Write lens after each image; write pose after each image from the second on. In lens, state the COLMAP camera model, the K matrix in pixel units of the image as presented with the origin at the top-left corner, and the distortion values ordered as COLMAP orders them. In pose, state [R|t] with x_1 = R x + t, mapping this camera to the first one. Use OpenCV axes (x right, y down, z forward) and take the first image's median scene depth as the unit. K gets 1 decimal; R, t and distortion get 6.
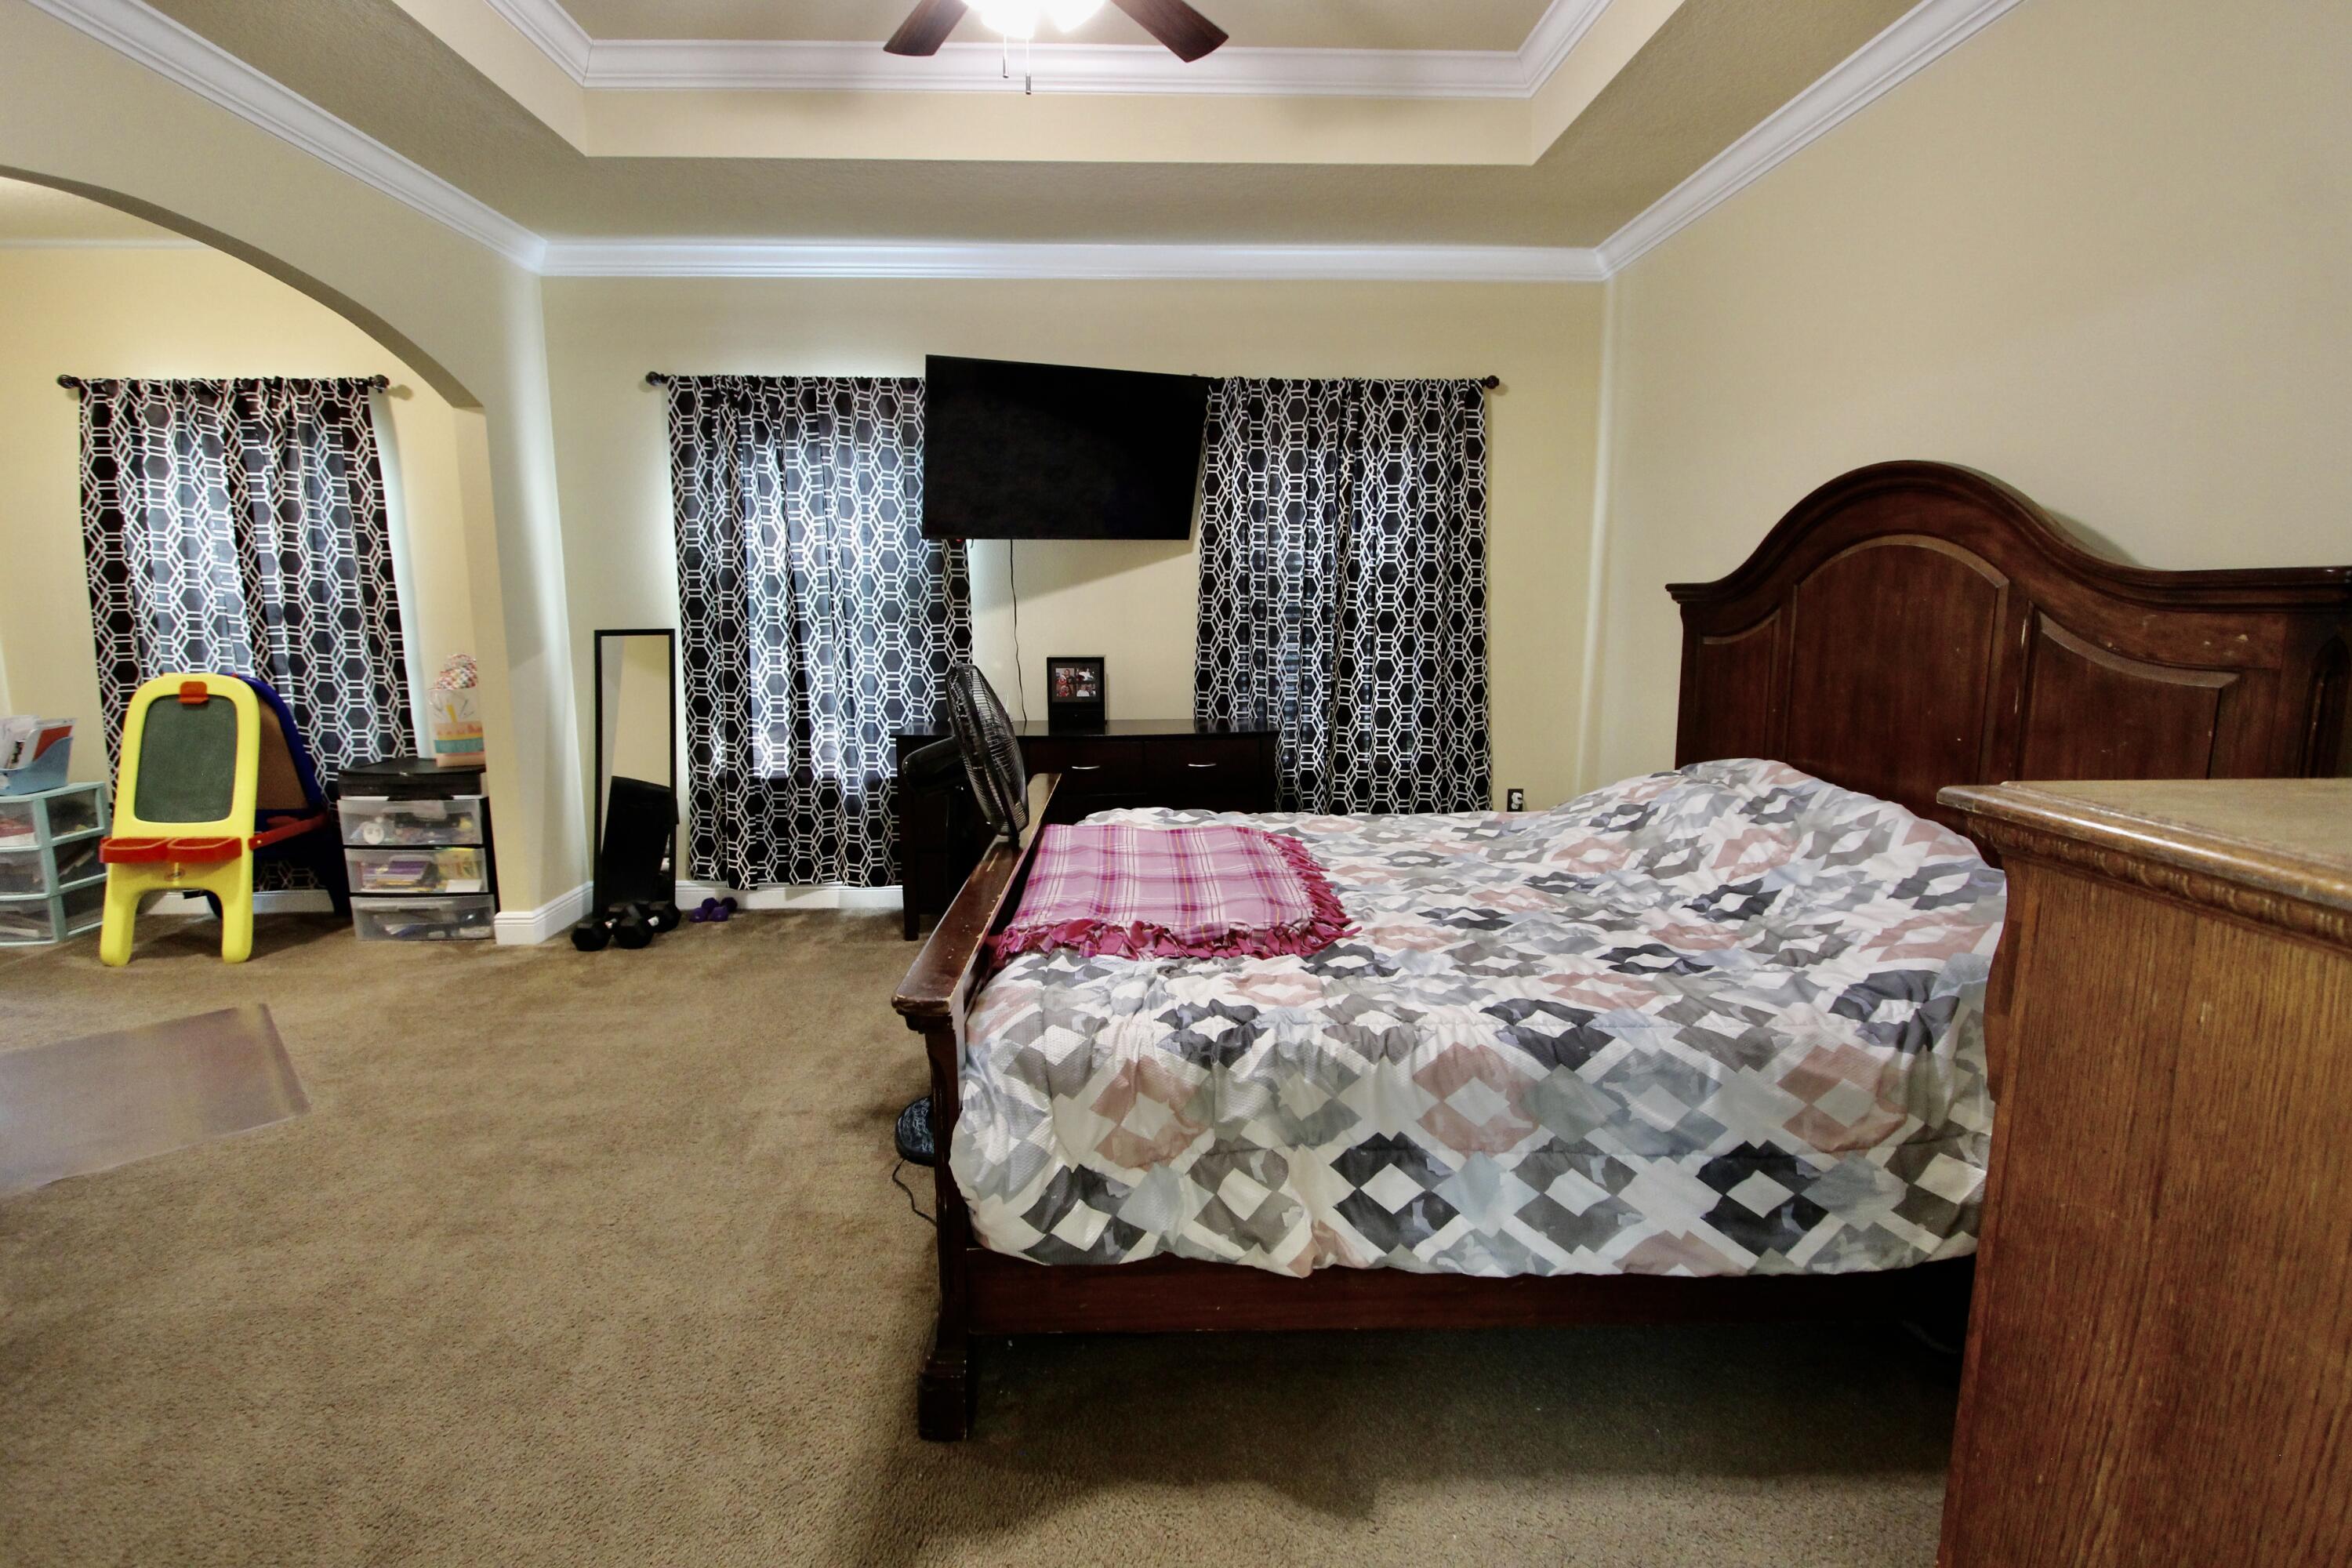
lens RADIAL K [[1084.7, 0, 1174.2], [0, 1084.7, 776.4], [0, 0, 1]] dist [-0.017030, 0.002207]
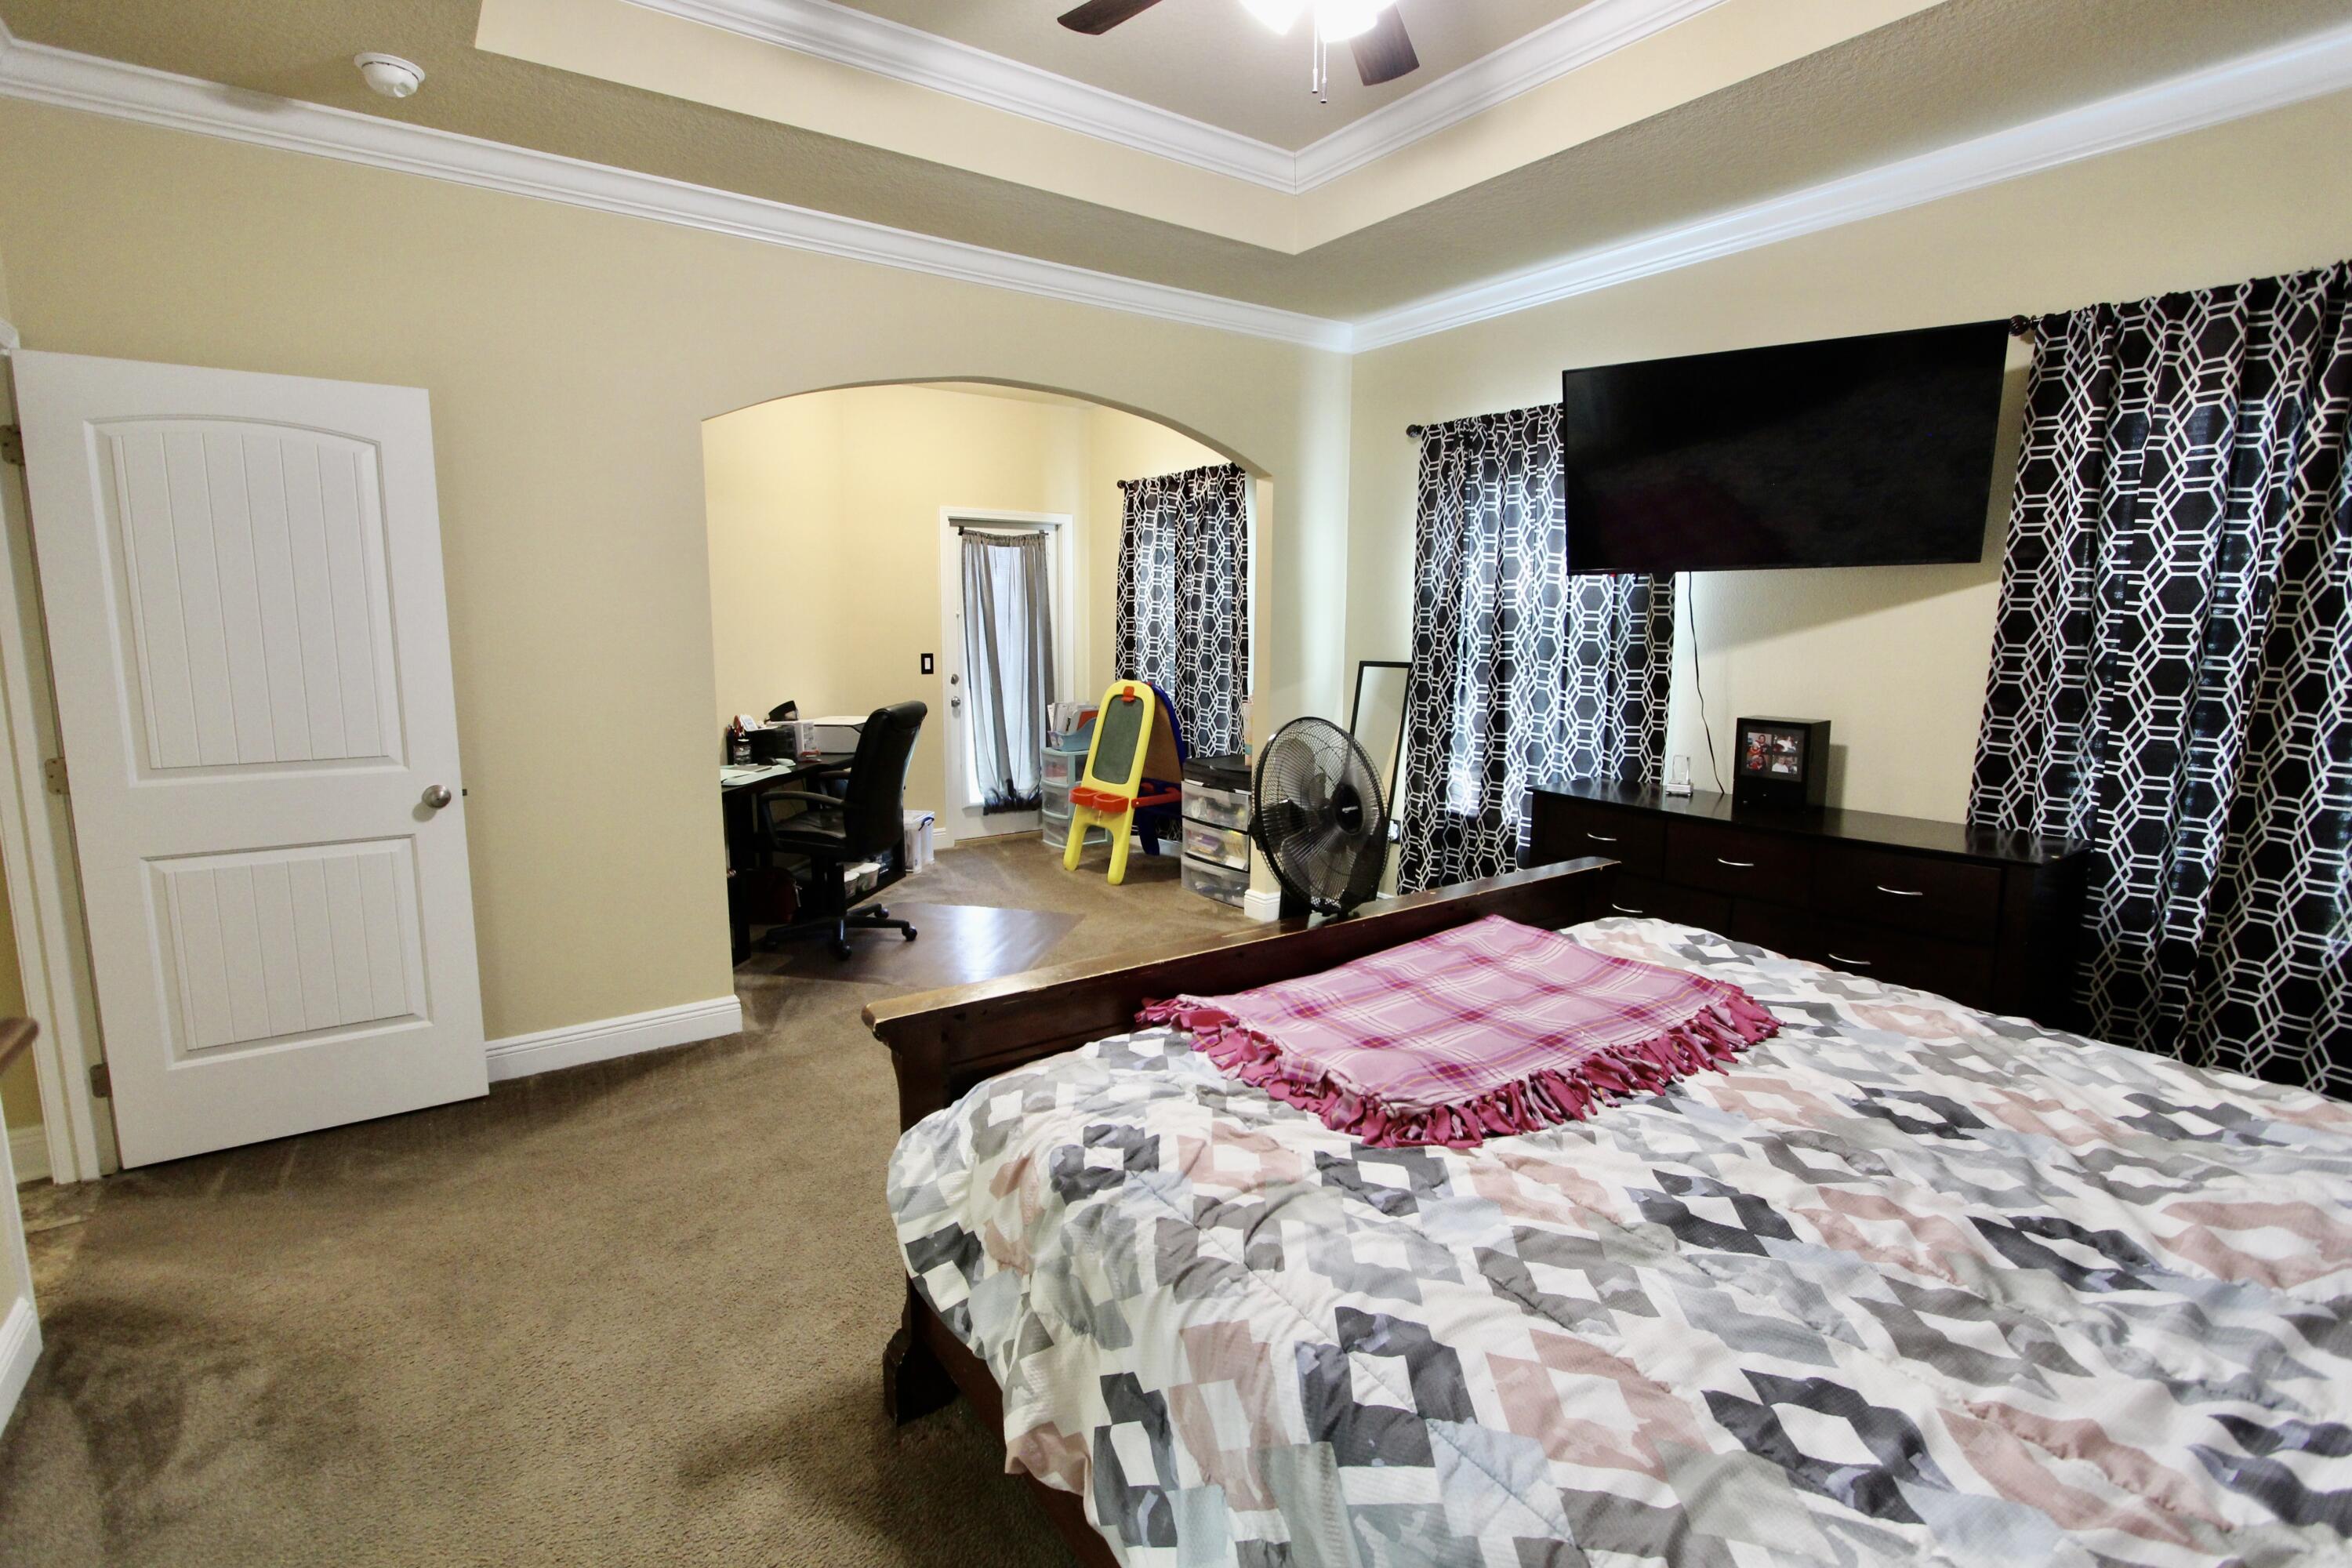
lens RADIAL K [[1084.7, 0, 1174.2], [0, 1084.7, 776.4], [0, 0, 1]] dist [-0.017030, 0.002207]
pose [[0.553607, 0.123450, -0.823577, 0.317652], [-0.139967, 0.988676, 0.054112, -0.053897], [0.820932, 0.085317, 0.564617, 0.227408]]
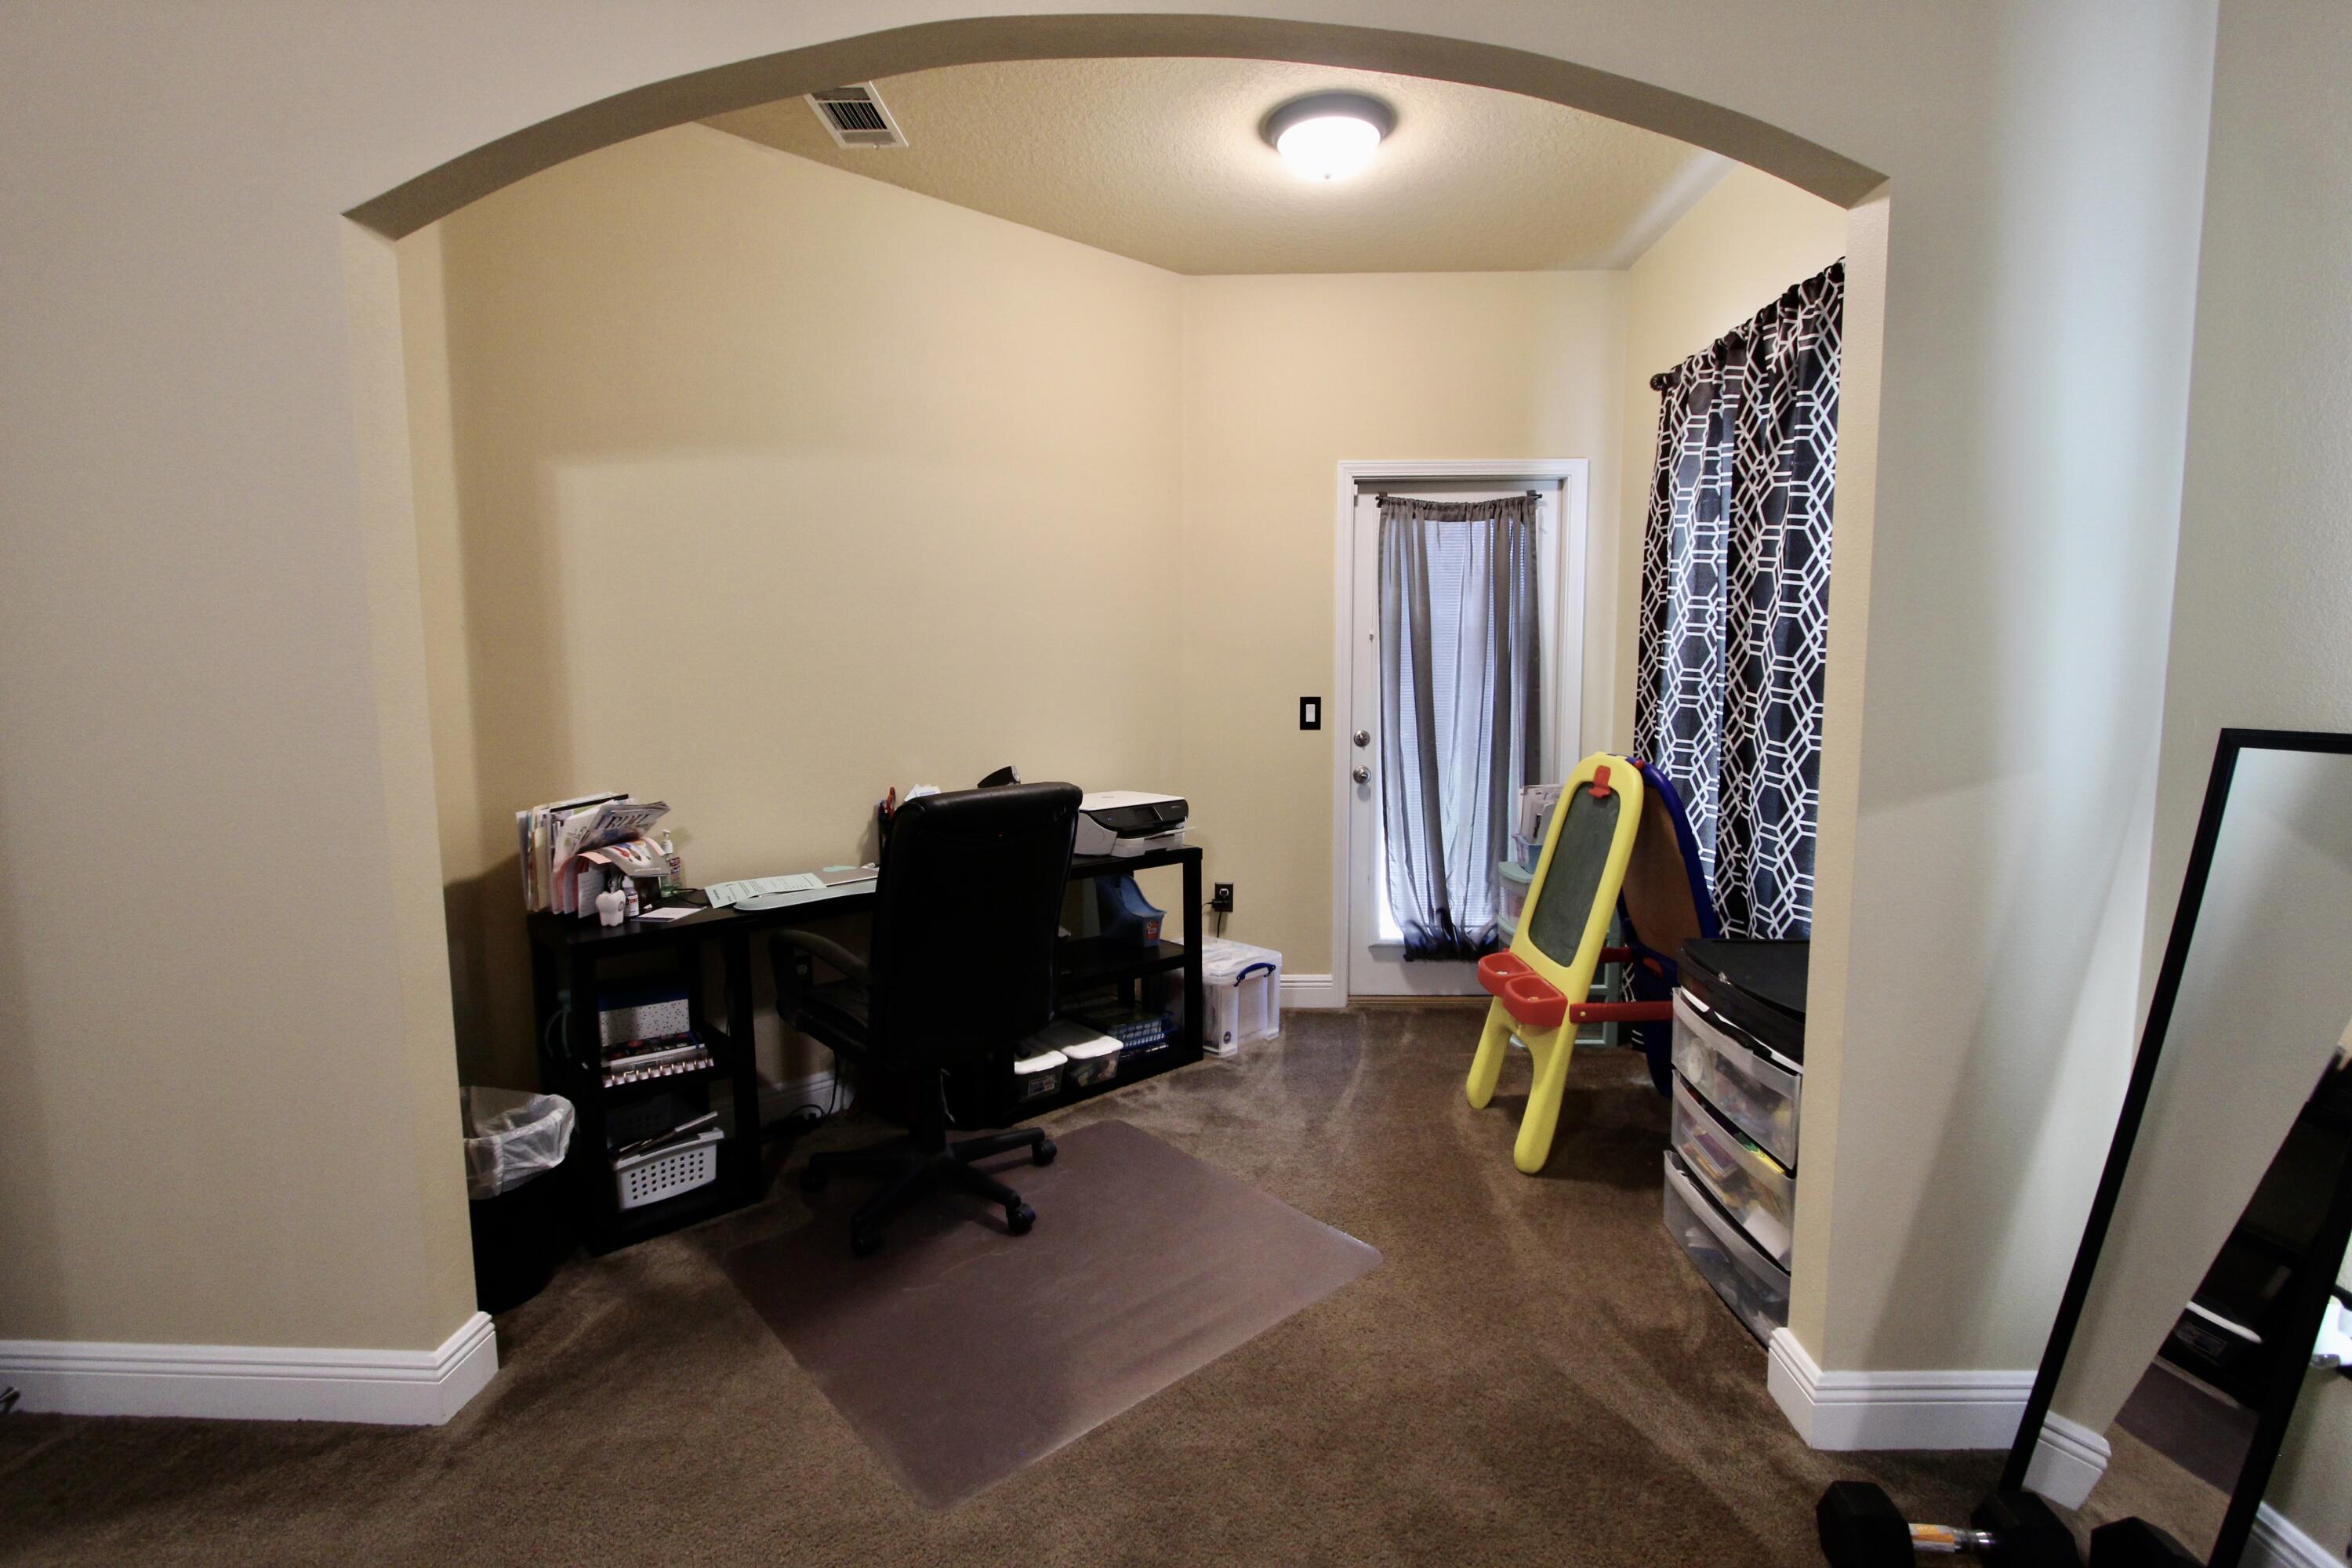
lens RADIAL K [[1084.7, 0, 1174.2], [0, 1084.7, 776.4], [0, 0, 1]] dist [-0.017030, 0.002207]
pose [[-0.068765, 0.102410, -0.992363, -0.179275], [-0.155522, 0.981456, 0.112061, -0.113293], [0.985436, 0.162040, -0.051563, 0.727015]]
